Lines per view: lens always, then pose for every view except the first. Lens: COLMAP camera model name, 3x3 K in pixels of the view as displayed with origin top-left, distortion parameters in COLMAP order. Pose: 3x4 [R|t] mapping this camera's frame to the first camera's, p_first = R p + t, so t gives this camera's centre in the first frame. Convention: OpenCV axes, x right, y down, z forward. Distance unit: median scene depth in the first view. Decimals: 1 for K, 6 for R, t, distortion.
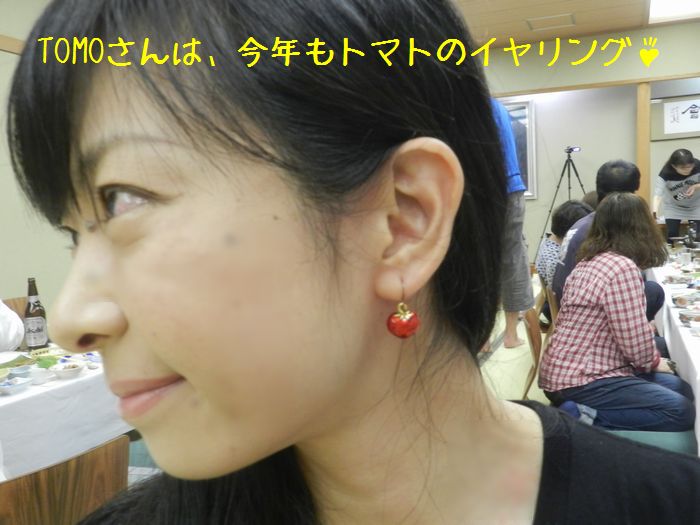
lens RADIAL K [[644.5, 0, 350.2], [0, 644.5, 263.2], [0, 0, 1]] dist [-0.017764, 0.000000]
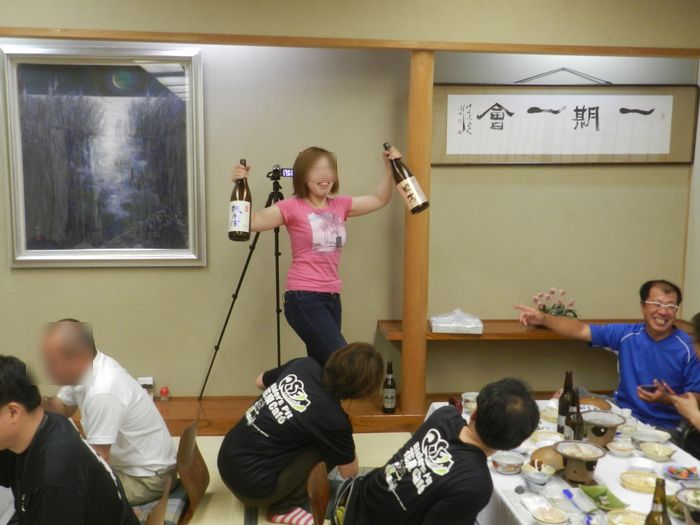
lens RADIAL K [[772.7, 0, 350.6], [0, 772.7, 262.5], [0, 0, 1]] dist [0.008598, 0.000000]
pose [[0.886600, 0.011305, 0.462399, 0.130851], [-0.003961, 0.999850, -0.016852, -0.103094], [-0.462521, 0.013109, 0.886512, 0.483937]]
